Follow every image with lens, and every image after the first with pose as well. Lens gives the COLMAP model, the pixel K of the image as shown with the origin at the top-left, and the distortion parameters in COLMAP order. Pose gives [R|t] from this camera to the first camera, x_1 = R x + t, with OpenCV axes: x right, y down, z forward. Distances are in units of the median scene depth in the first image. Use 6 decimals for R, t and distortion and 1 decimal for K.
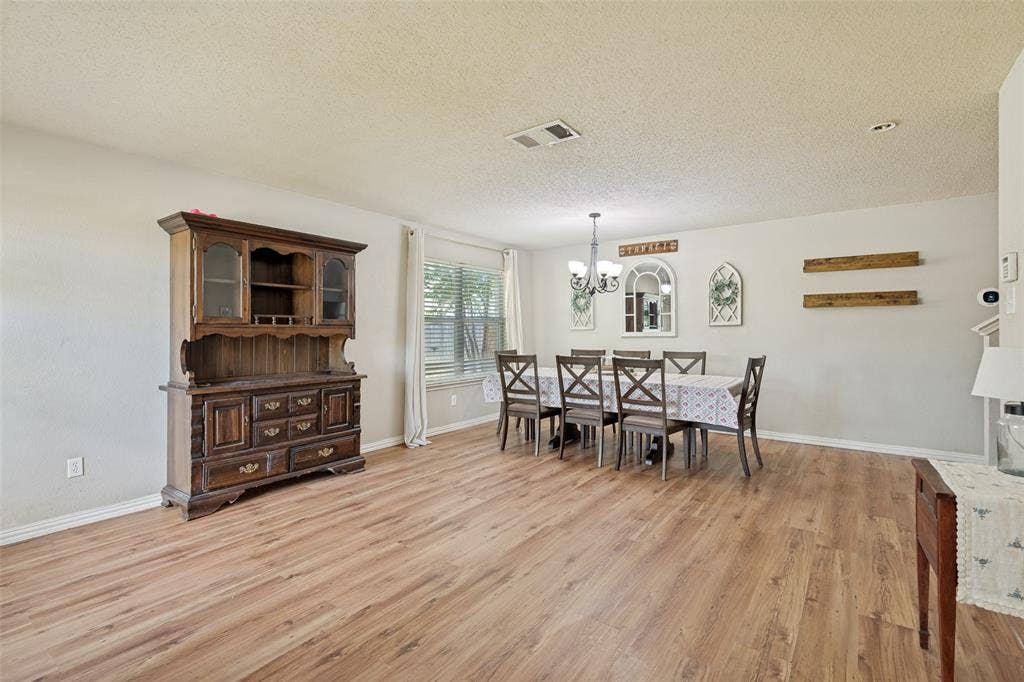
lens RADIAL K [[471.8, 0, 508.9], [0, 471.8, 334.7], [0, 0, 1]] dist [0.042843, -0.024574]
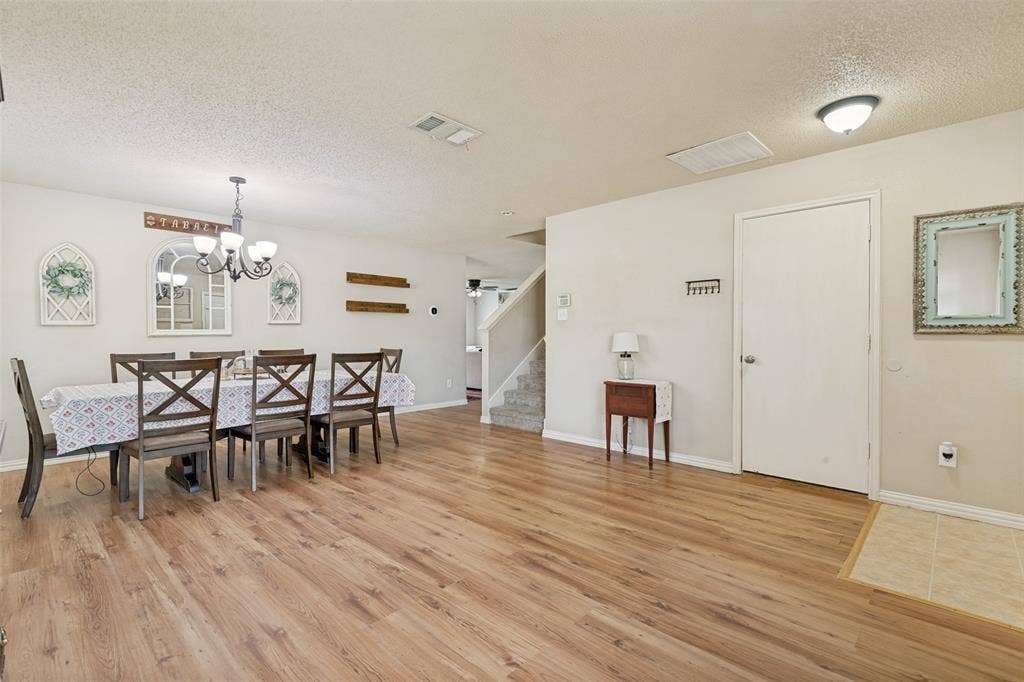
lens RADIAL K [[471.8, 0, 508.9], [0, 471.8, 334.7], [0, 0, 1]] dist [0.042843, -0.024574]
pose [[0.124212, 0.002094, 0.992254, -0.710682], [0.007300, 0.999969, -0.003024, 0.015946], [-0.992229, 0.007619, 0.124192, 0.563644]]
